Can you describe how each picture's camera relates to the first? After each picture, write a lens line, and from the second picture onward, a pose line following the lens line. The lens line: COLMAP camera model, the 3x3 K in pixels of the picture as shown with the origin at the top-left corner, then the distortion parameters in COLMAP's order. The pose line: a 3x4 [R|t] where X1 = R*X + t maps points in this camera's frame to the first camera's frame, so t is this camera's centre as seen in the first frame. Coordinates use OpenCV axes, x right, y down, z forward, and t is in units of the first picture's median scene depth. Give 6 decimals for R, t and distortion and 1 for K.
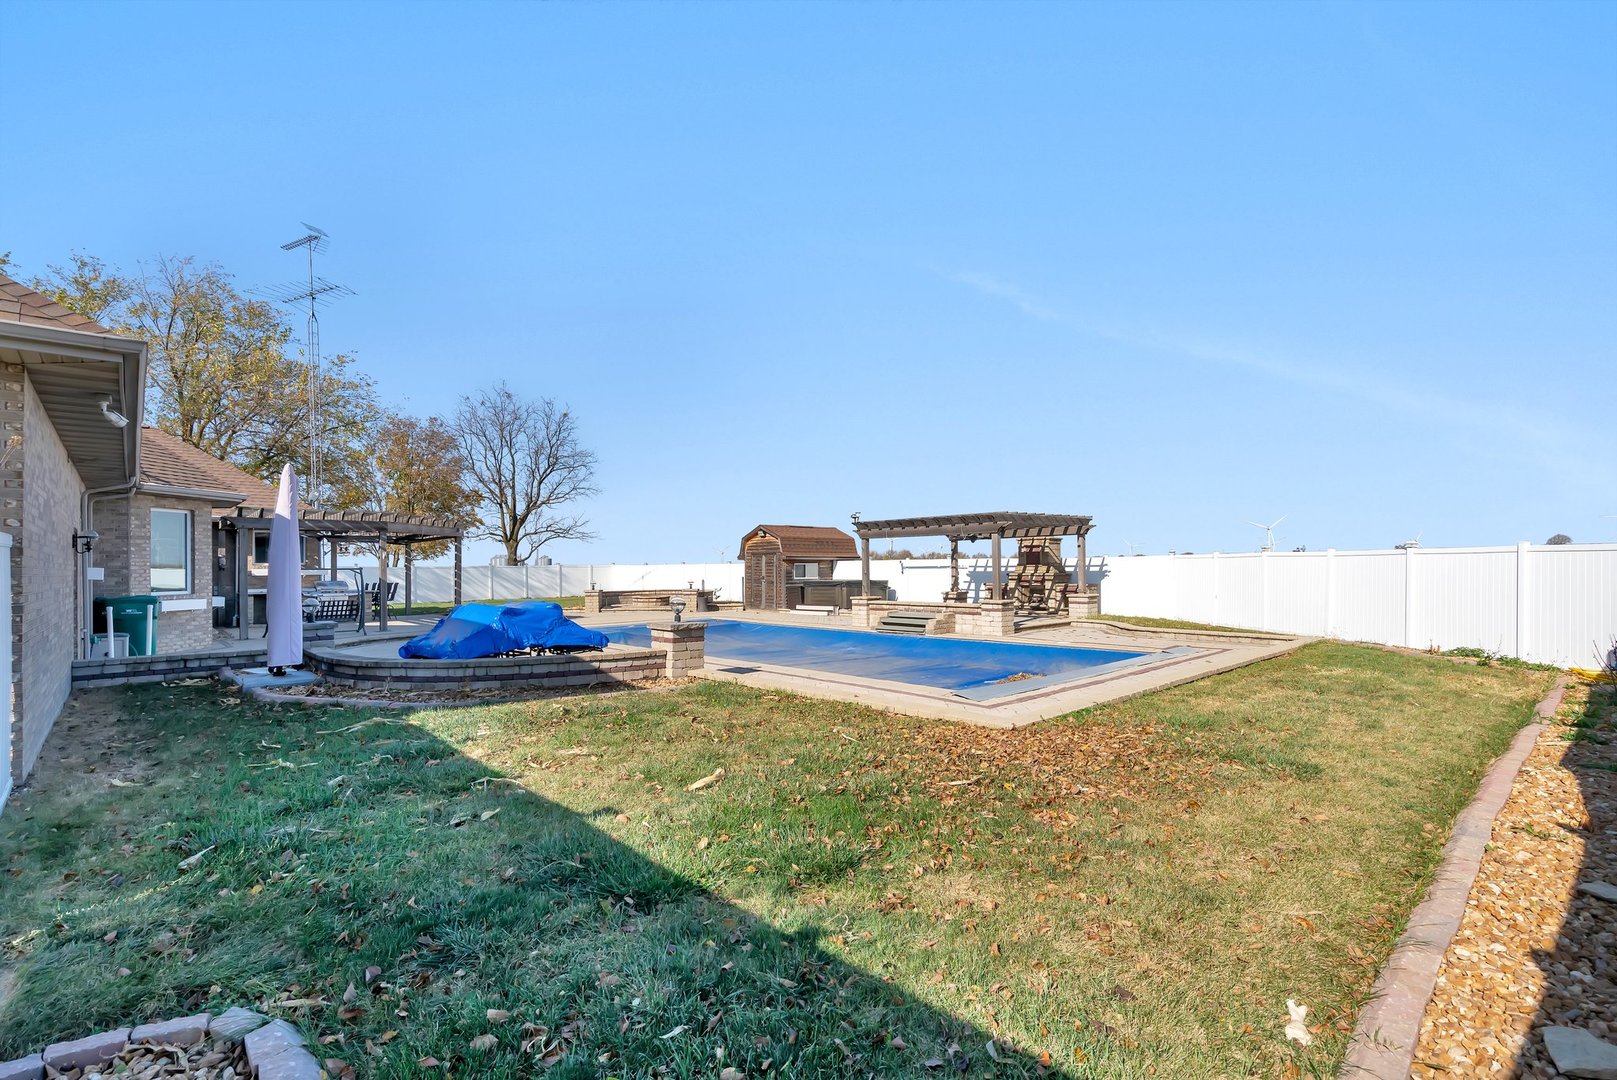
lens RADIAL K [[741.7, 0, 817.1], [0, 741.7, 541.2], [0, 0, 1]] dist [-0.005144, 0.001164]
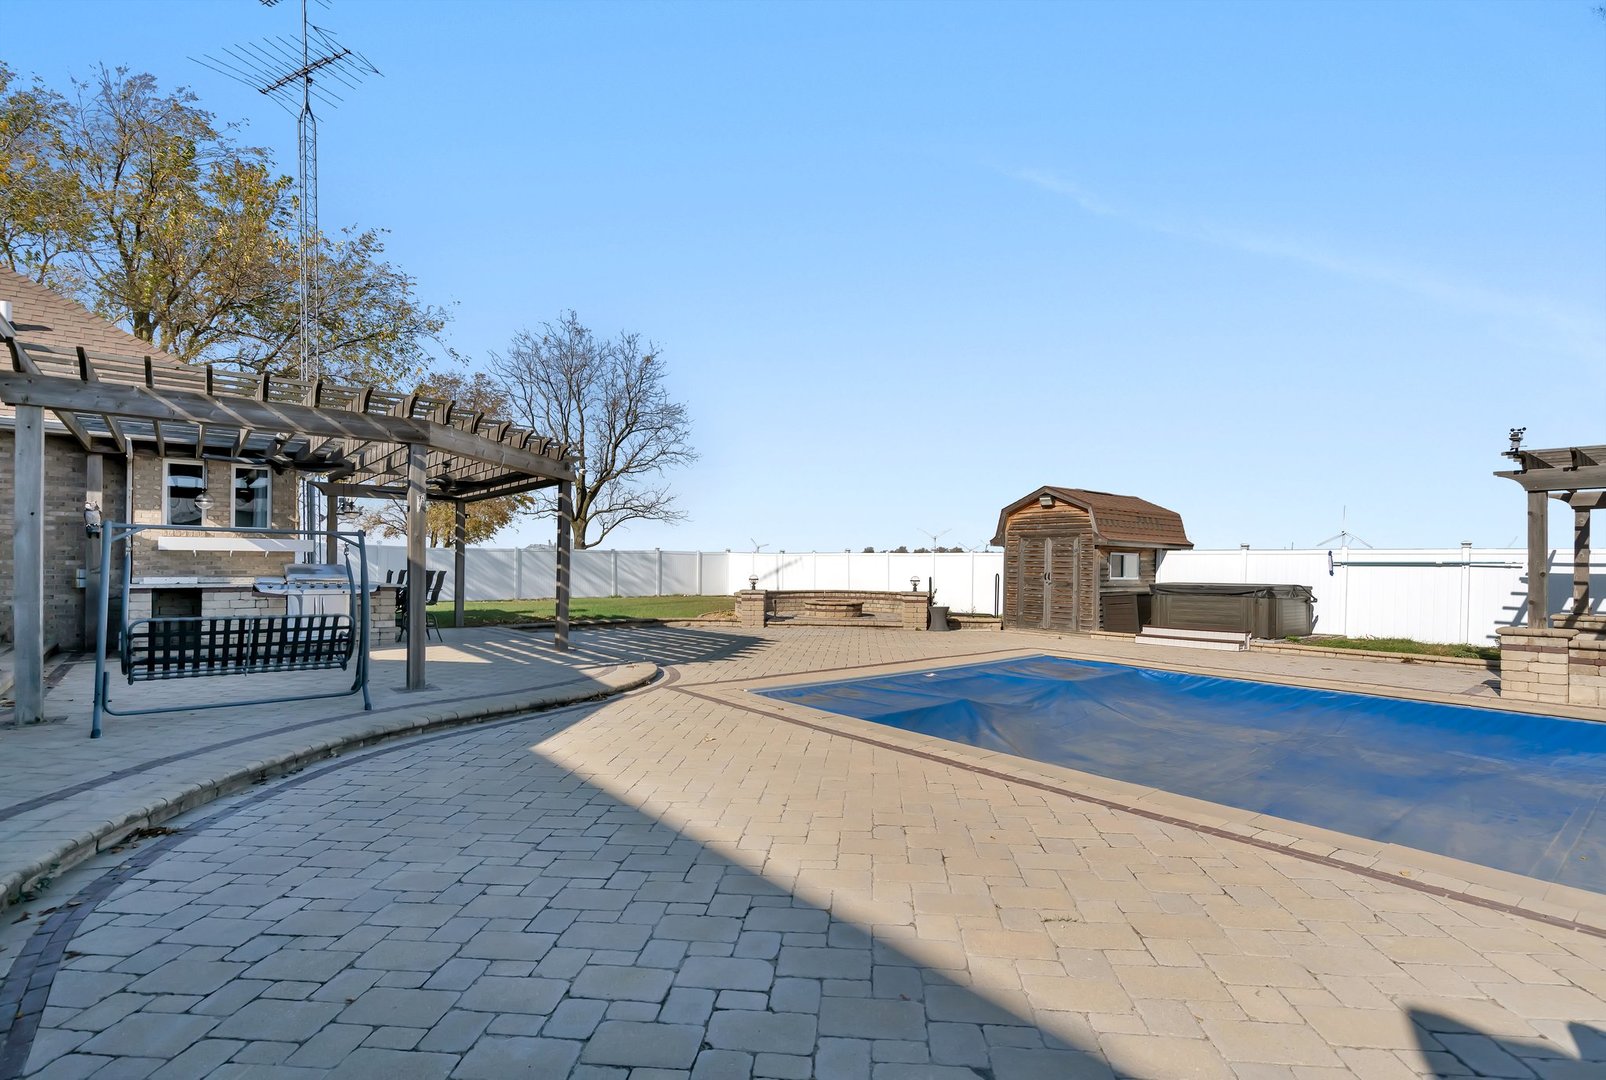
lens RADIAL K [[736.7, 0, 796.8], [0, 736.7, 553.7], [0, 0, 1]] dist [-0.005144, 0.001164]
pose [[0.998114, 0.022019, -0.057308, -0.231240], [-0.020775, 0.999538, 0.022204, 0.022021], [0.057770, -0.020972, 0.998110, 0.396804]]
